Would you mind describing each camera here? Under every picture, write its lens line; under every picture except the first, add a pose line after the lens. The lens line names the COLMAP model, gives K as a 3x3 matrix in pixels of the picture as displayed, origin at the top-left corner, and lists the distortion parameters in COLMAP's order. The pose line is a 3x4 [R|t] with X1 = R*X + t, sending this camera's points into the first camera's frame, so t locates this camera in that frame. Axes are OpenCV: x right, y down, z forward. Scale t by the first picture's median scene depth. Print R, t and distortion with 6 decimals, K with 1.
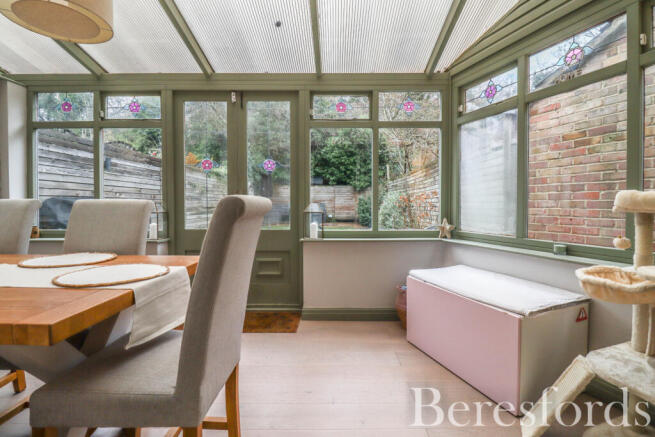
lens RADIAL K [[314.3, 0, 330.3], [0, 314.3, 214.9], [0, 0, 1]] dist [-0.021774, -0.000682]
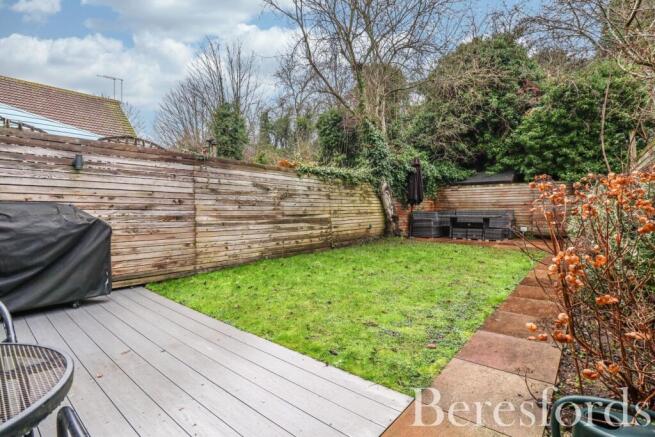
lens RADIAL K [[314.3, 0, 326.6], [0, 314.3, 217.5], [0, 0, 1]] dist [-0.021774, -0.000682]
pose [[0.766353, 0.011706, -0.642313, 0.099366], [-0.021802, 0.999732, -0.007793, -0.007730], [0.642050, 0.019976, 0.766403, 0.247290]]
